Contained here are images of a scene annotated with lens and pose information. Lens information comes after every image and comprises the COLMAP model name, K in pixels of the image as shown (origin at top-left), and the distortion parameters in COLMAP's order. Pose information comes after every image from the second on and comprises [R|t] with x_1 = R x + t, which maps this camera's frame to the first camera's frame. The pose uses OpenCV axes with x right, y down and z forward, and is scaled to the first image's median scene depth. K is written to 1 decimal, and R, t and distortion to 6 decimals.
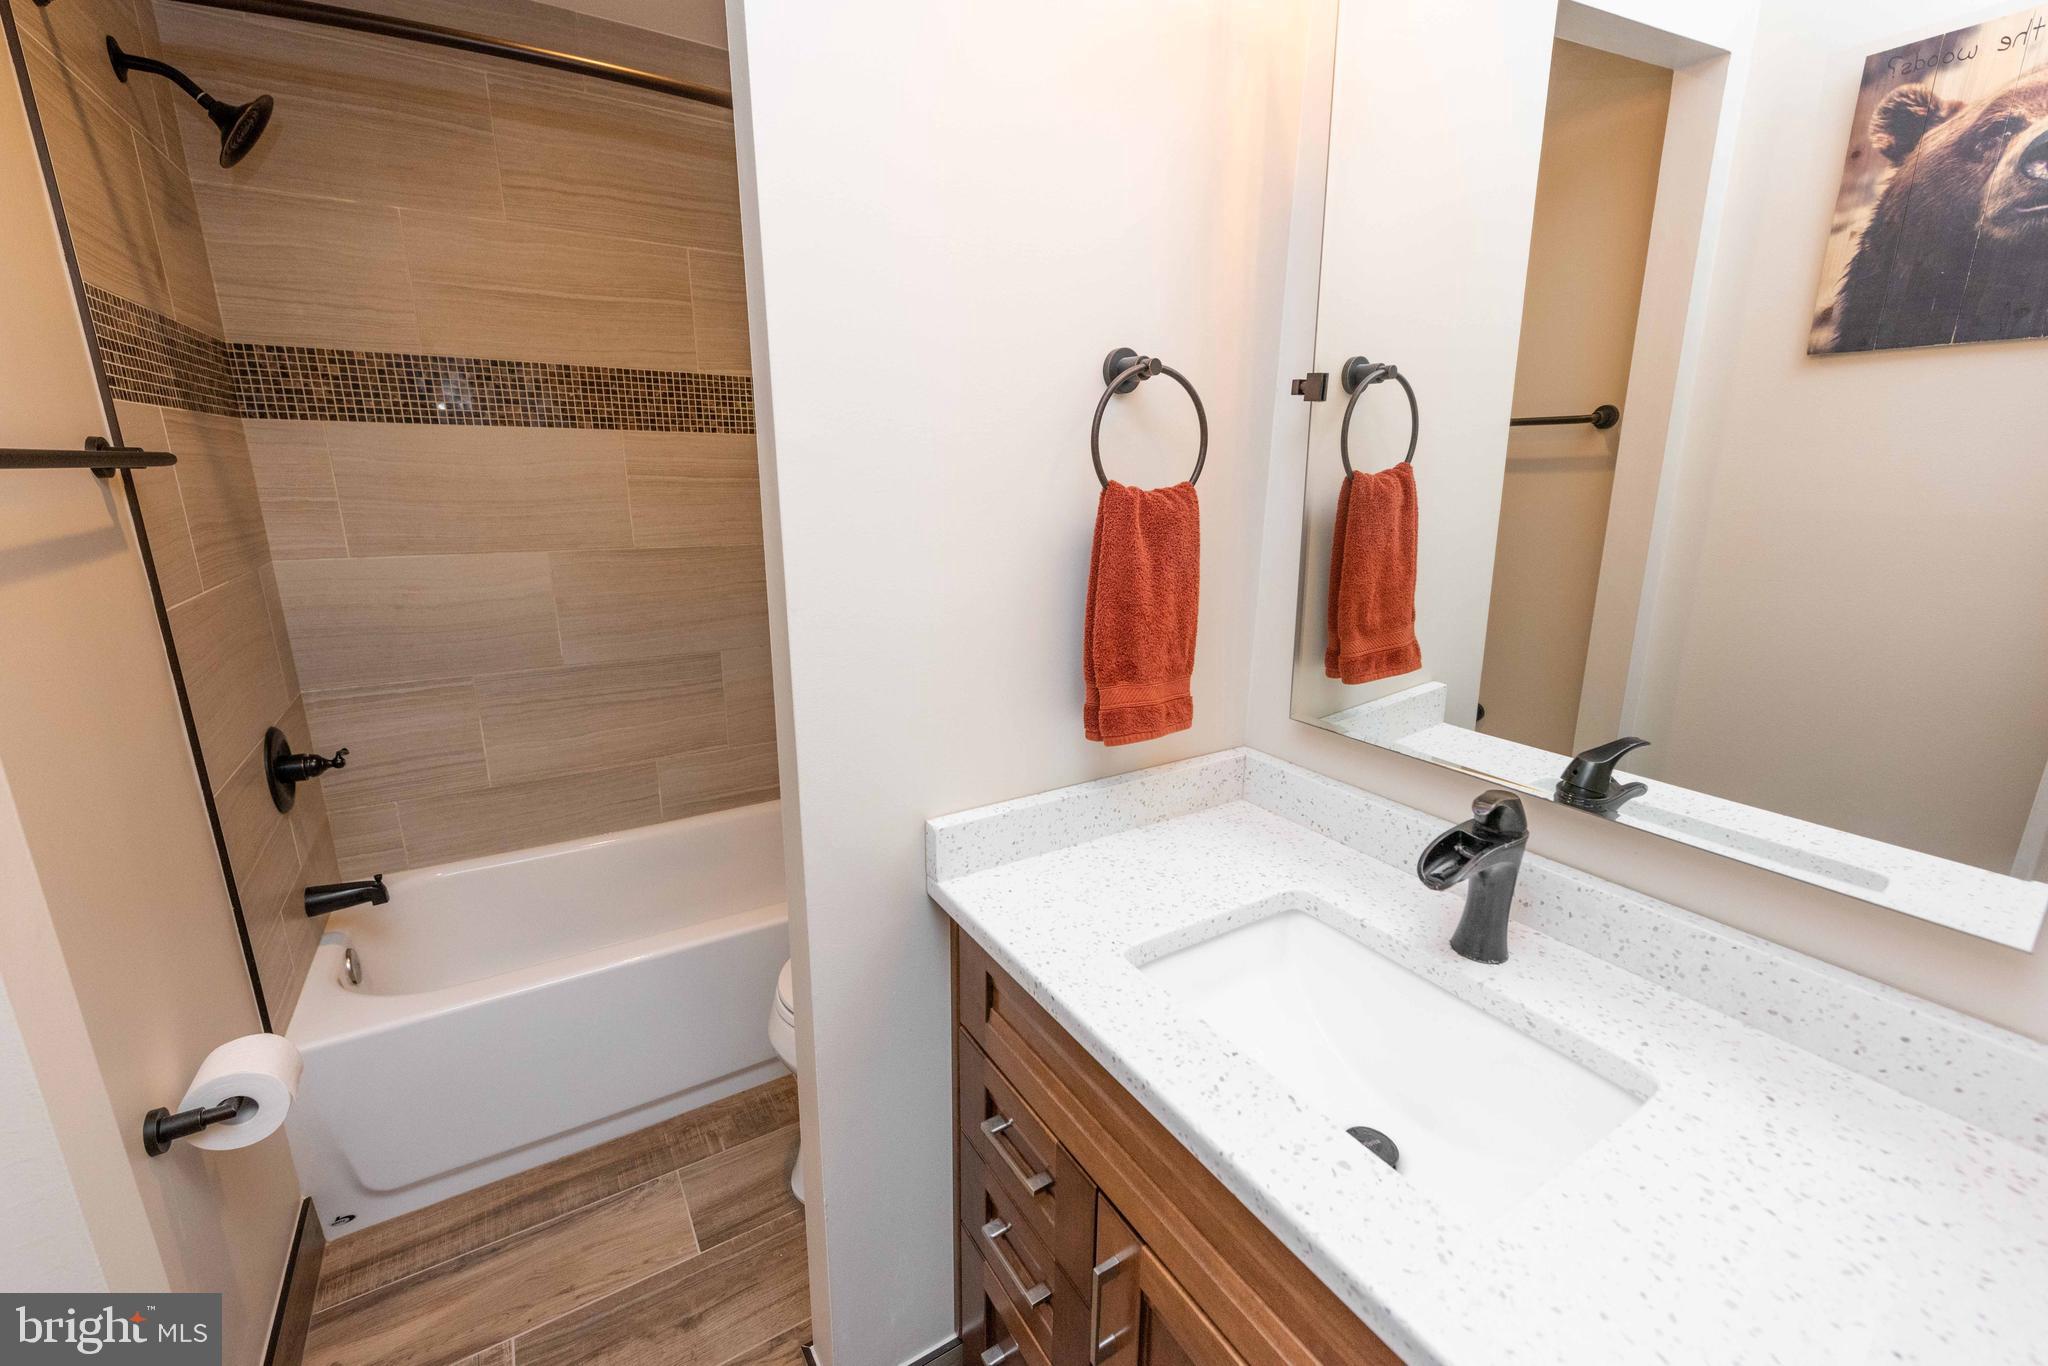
lens RADIAL K [[809.0, 0, 1020.1], [0, 809.0, 685.9], [0, 0, 1]] dist [0.010261, -0.004002]
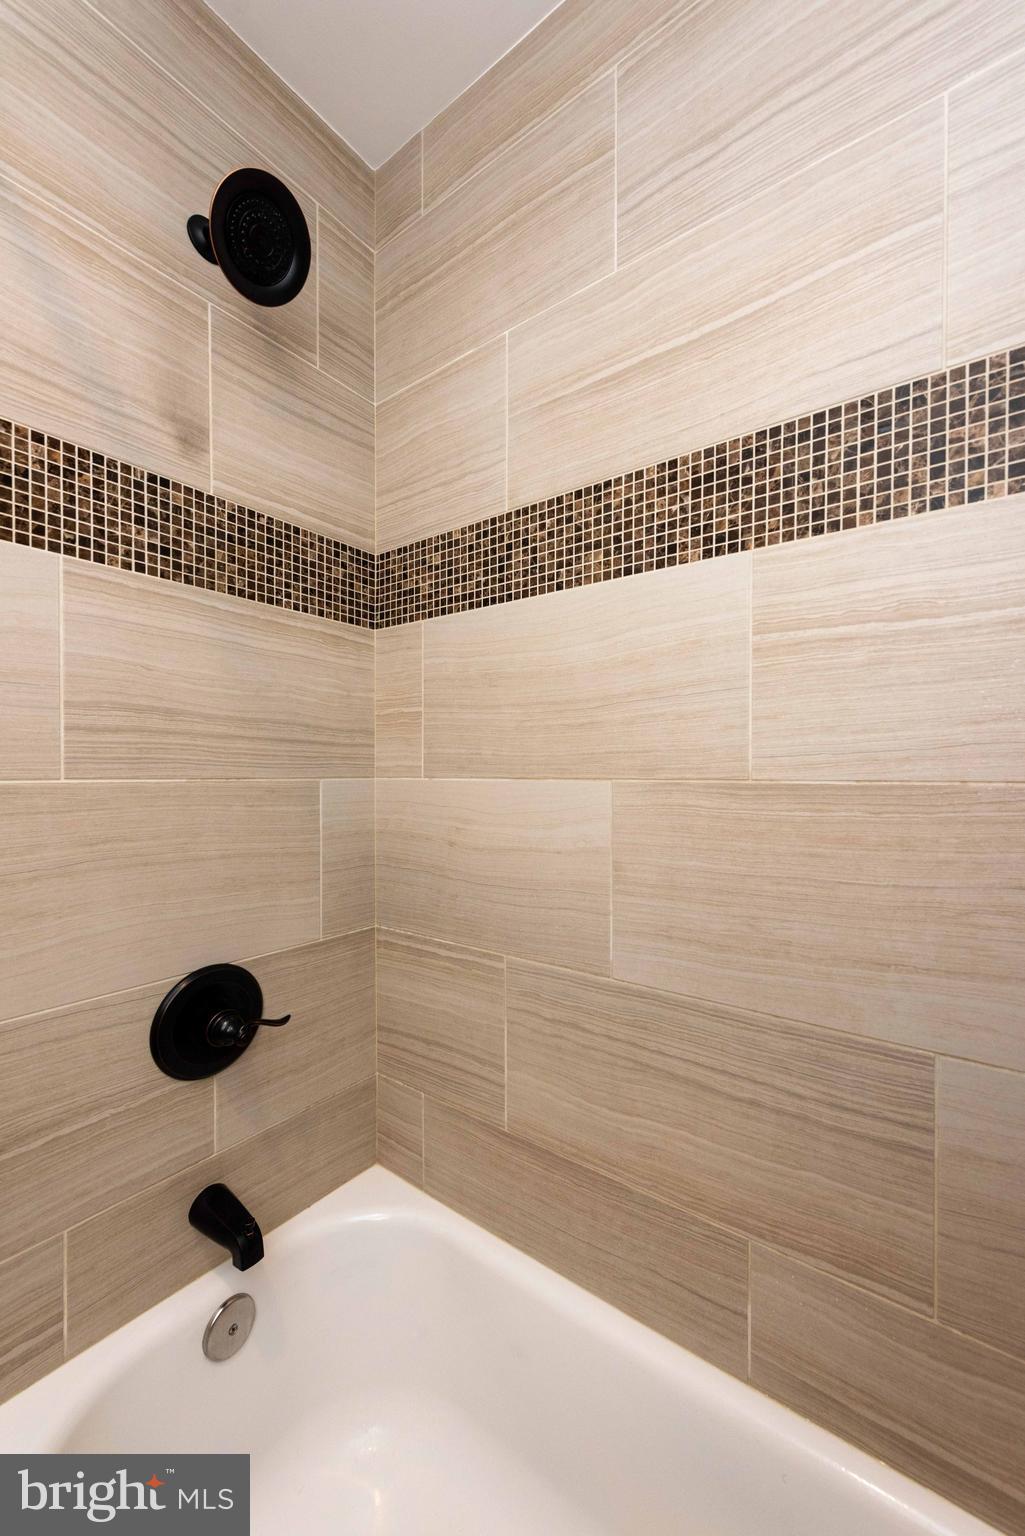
lens RADIAL K [[606.7, 0, 516.0], [0, 606.7, 768.8], [0, 0, 1]] dist [0.010261, -0.004002]
pose [[0.350875, 0.000683, -0.936422, -0.199792], [-0.215776, 0.973148, -0.080141, -0.128018], [0.911223, 0.230177, 0.341601, 0.811350]]
